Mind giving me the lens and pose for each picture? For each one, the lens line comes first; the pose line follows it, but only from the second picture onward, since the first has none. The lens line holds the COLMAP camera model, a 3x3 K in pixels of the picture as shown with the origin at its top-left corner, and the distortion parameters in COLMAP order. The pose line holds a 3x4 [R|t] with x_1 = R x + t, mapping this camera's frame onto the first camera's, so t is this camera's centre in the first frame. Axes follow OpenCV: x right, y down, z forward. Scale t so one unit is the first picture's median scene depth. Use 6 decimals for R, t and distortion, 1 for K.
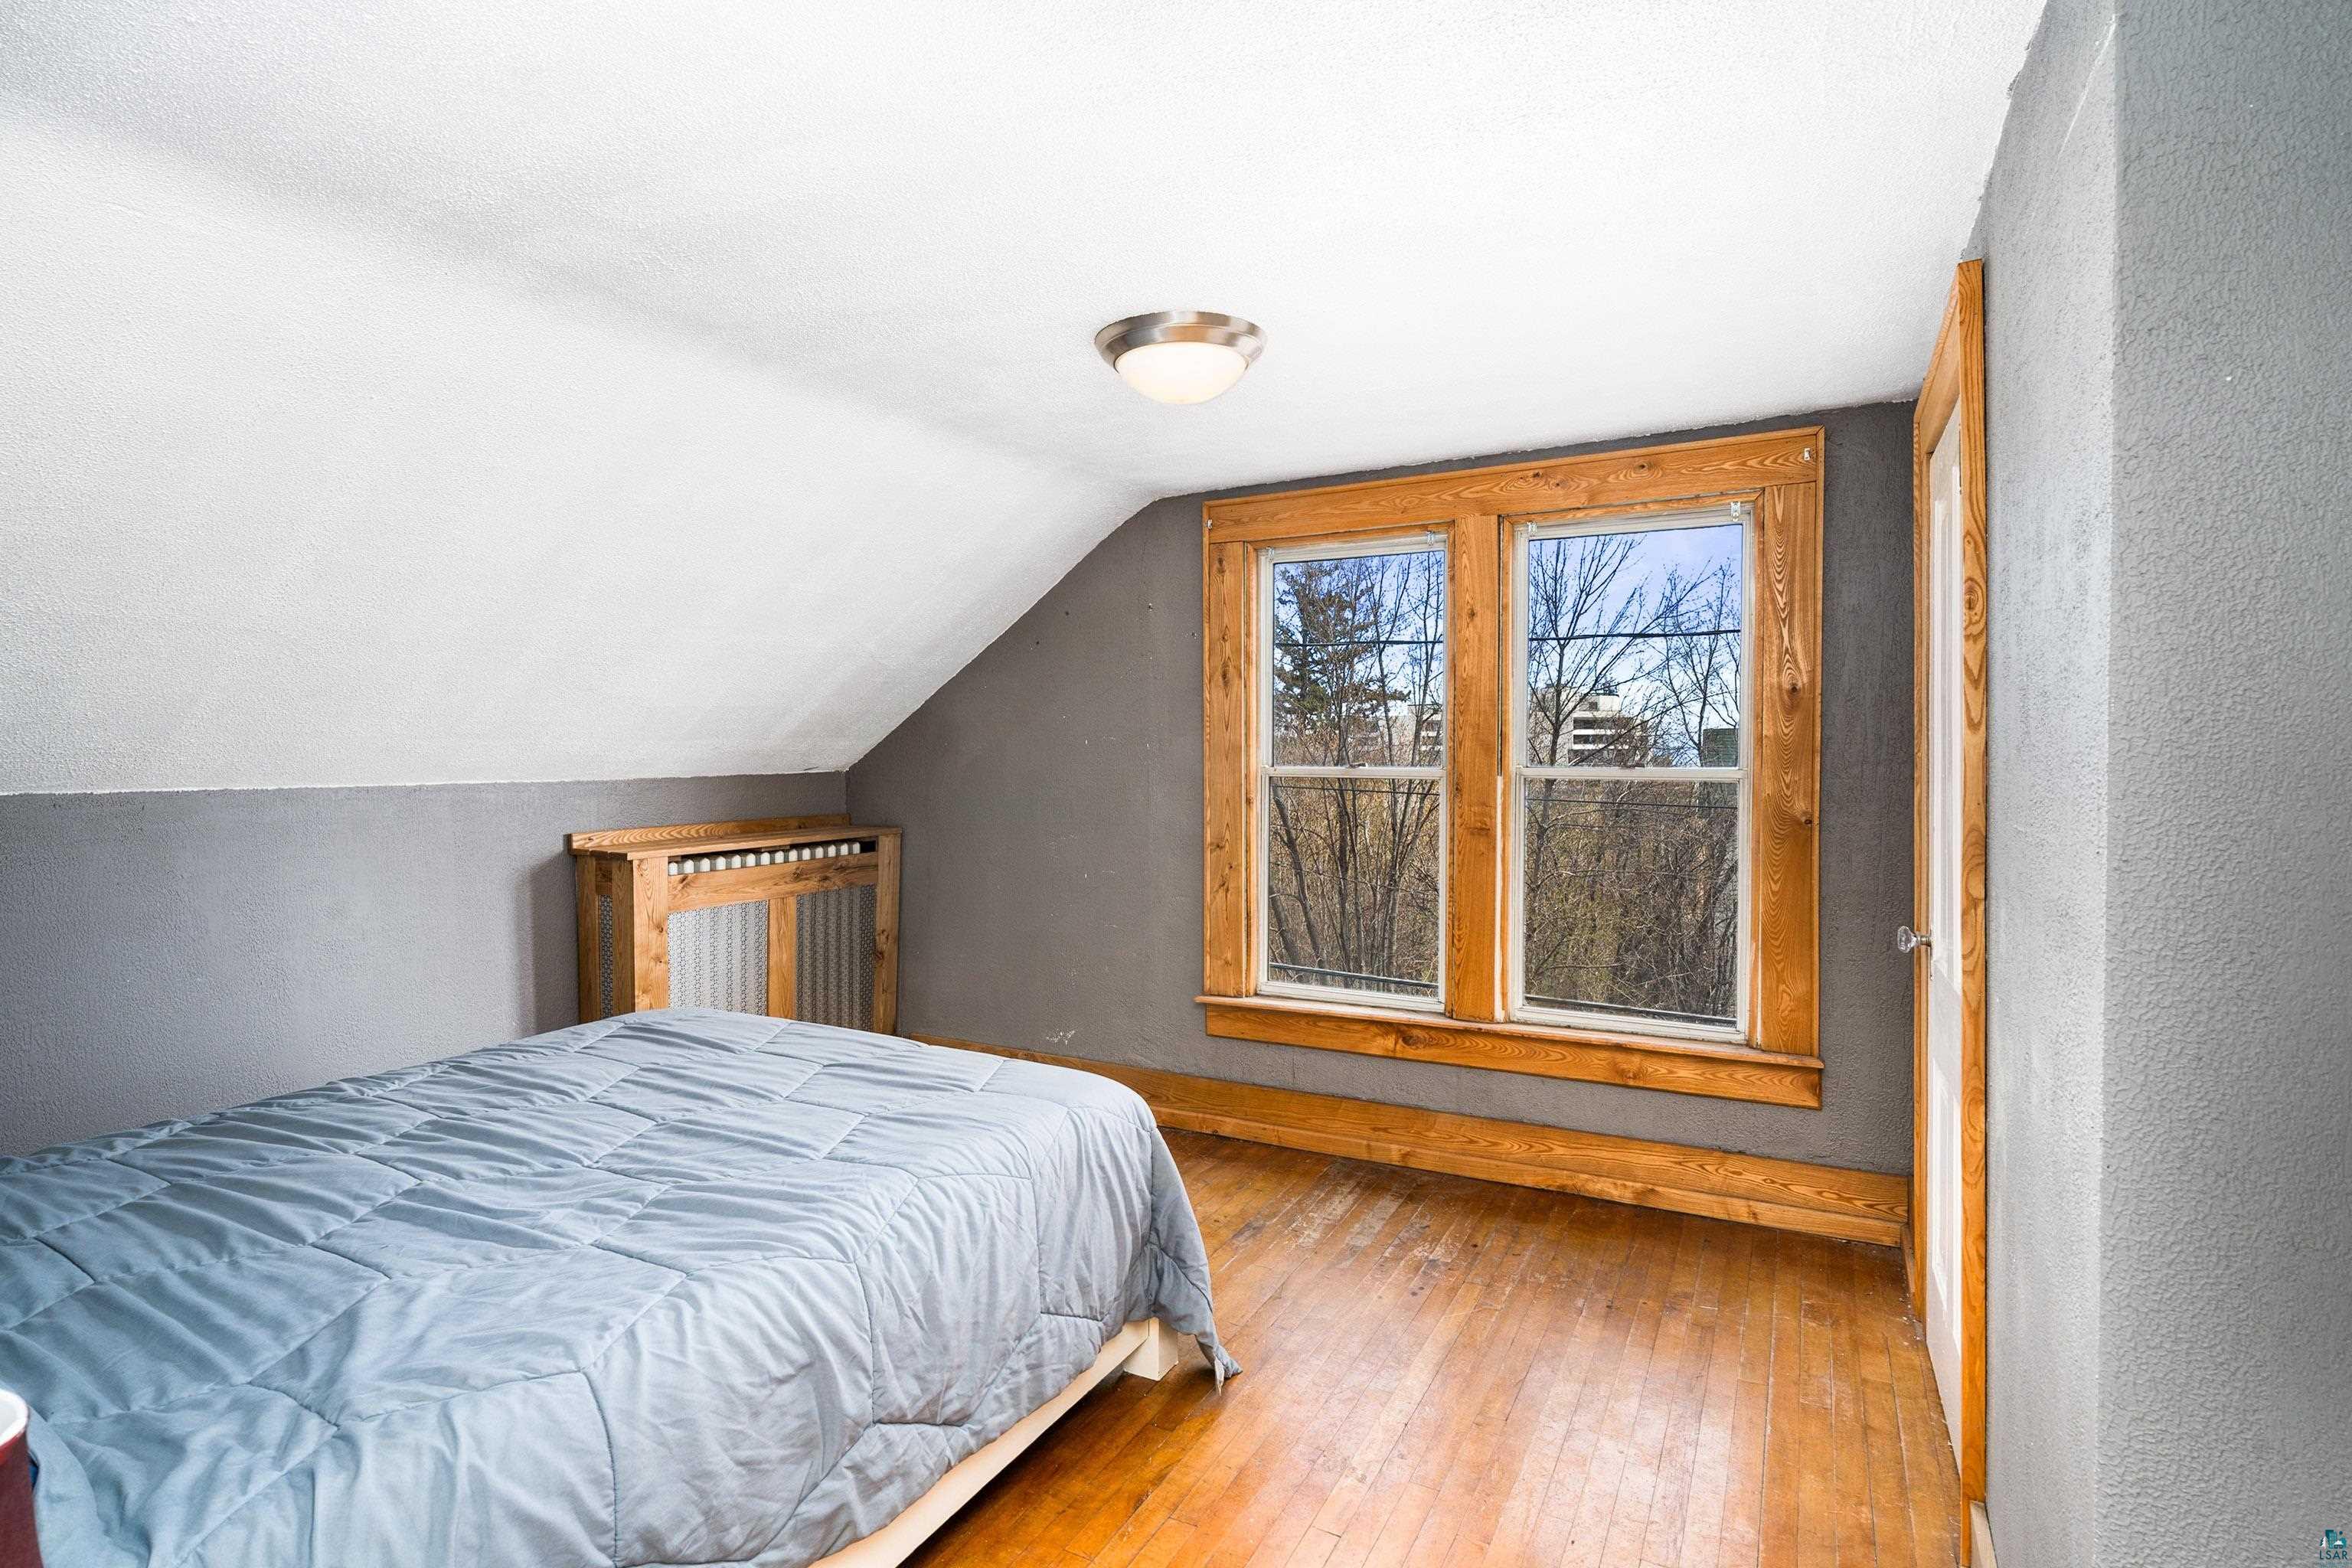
lens RADIAL K [[1124.4, 0, 1176.3], [0, 1124.4, 781.3], [0, 0, 1]] dist [-0.015029, 0.000101]
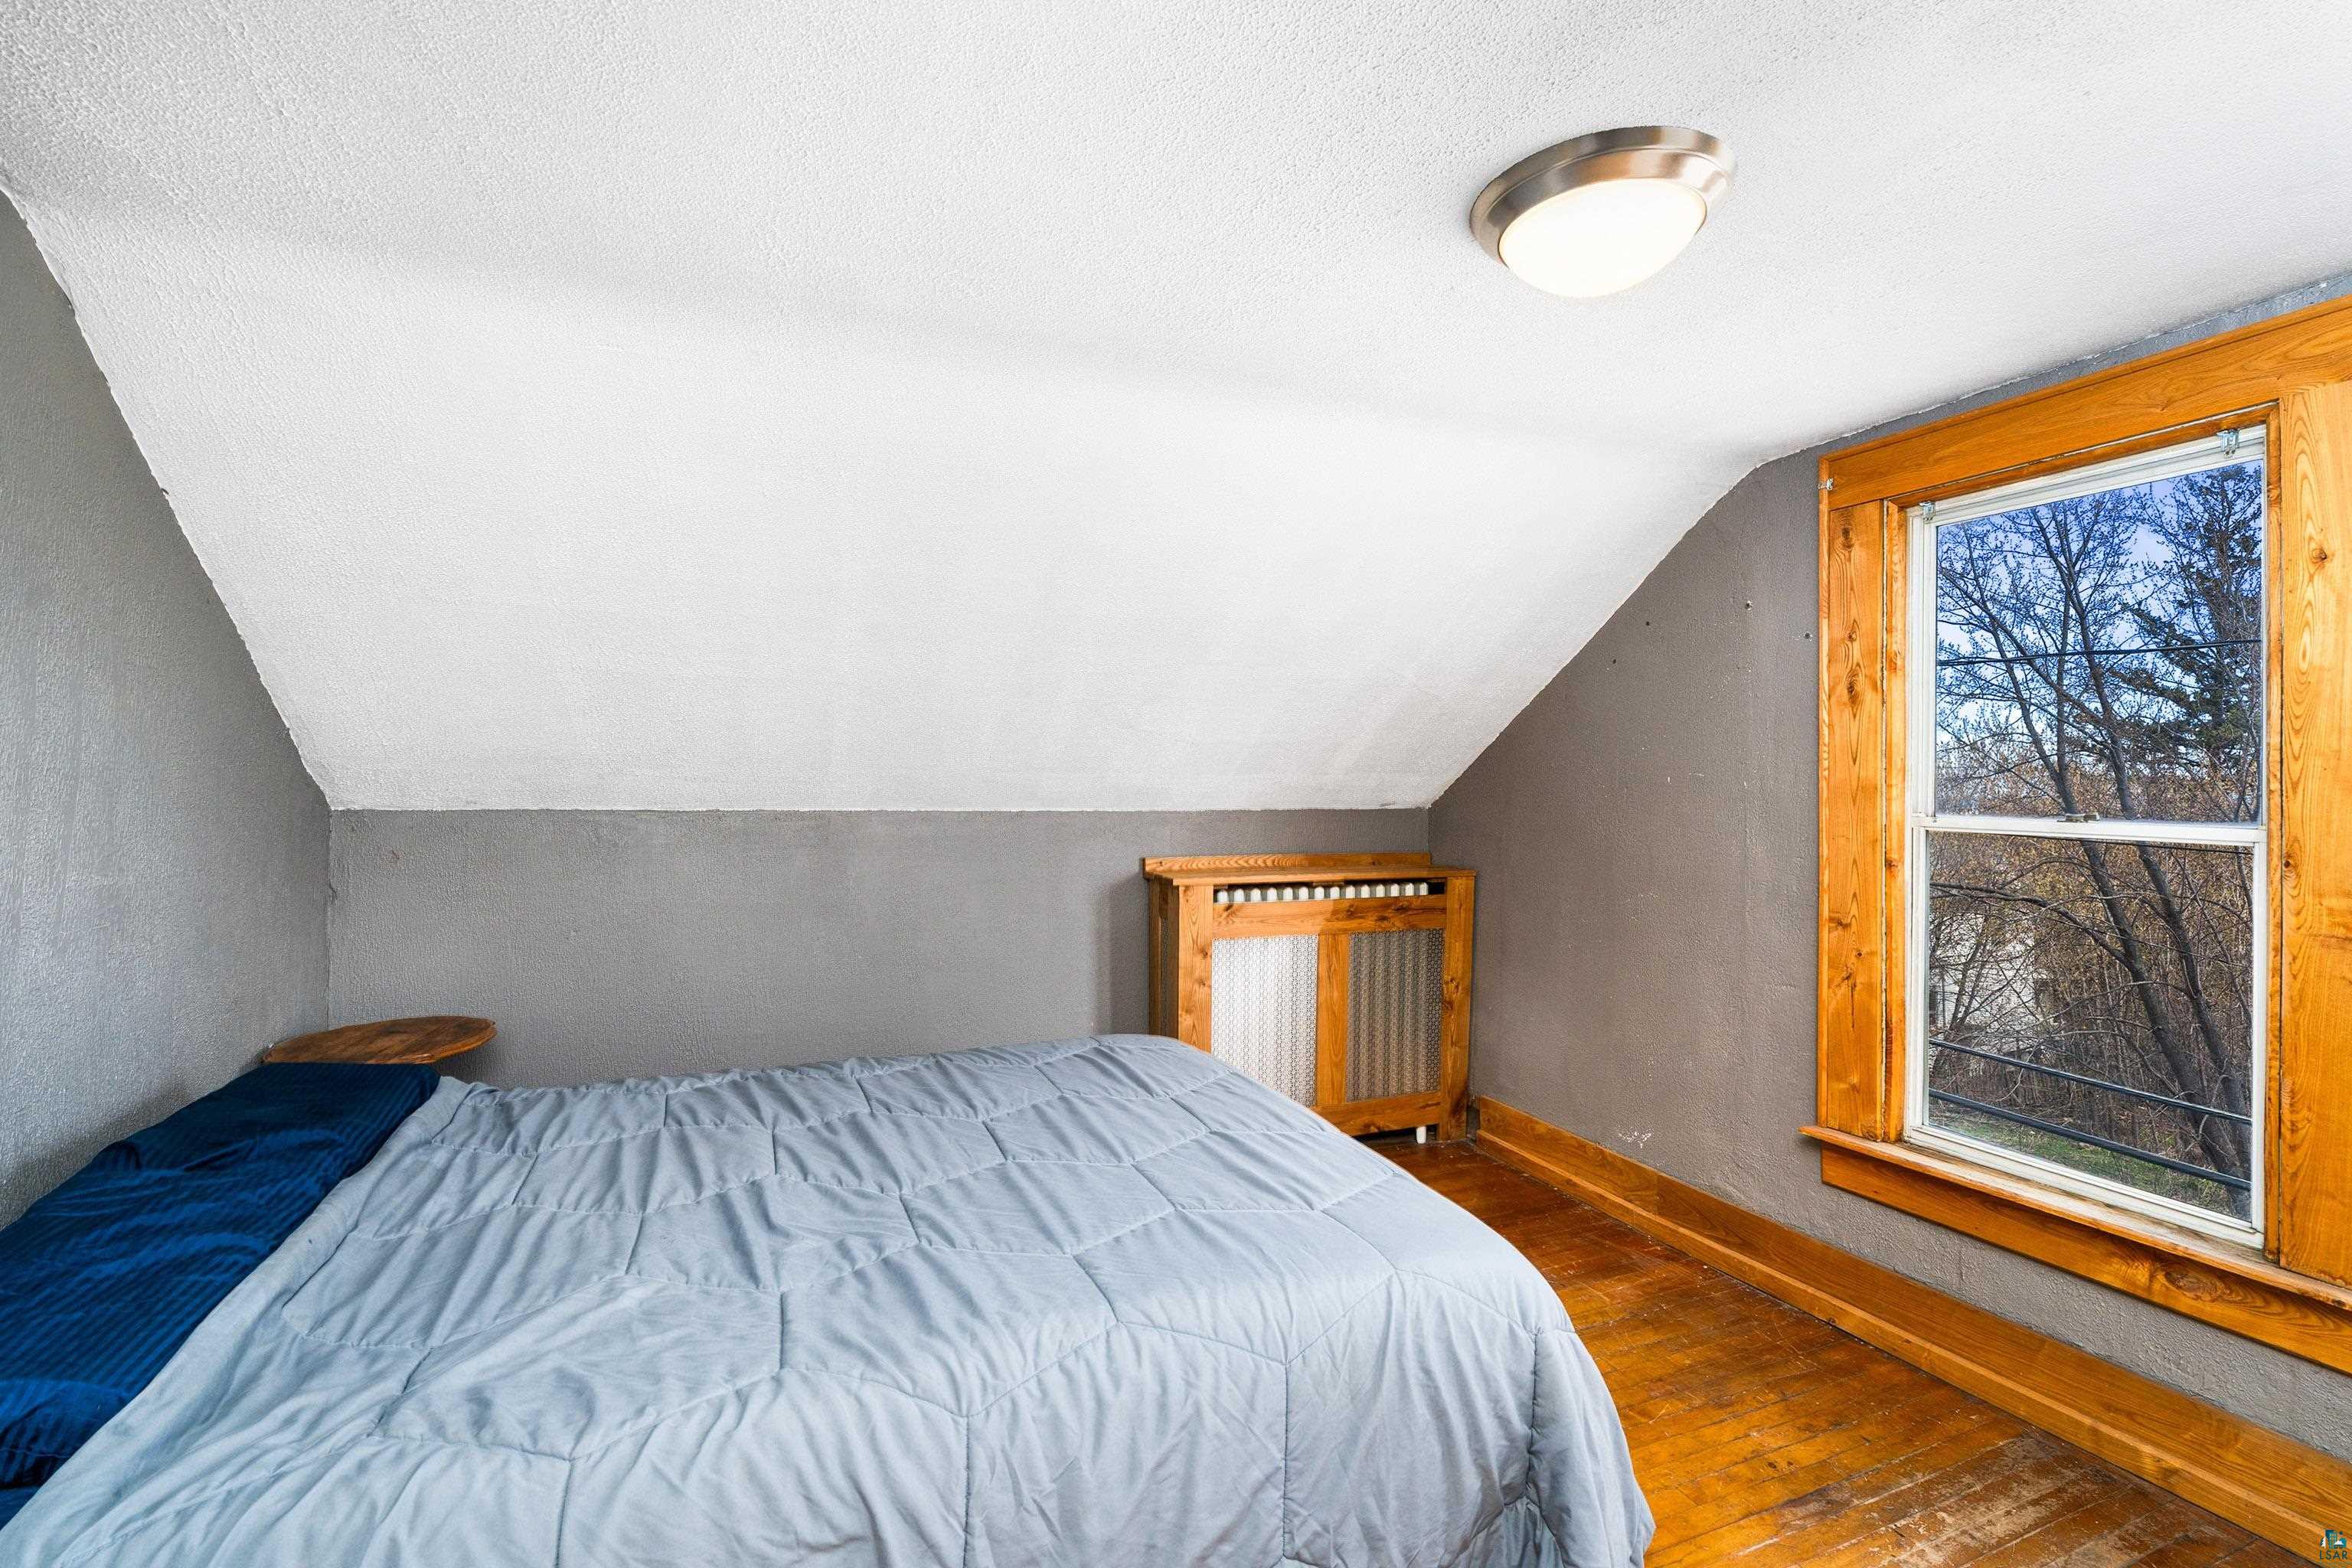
lens RADIAL K [[1045.5, 0, 1185.6], [0, 1045.5, 779.8], [0, 0, 1]] dist [-0.001832, 0.000367]
pose [[0.784668, 0.008992, -0.619851, 0.133523], [-0.031483, 0.999183, -0.025360, -0.005190], [0.619116, 0.039414, 0.784310, 0.223777]]
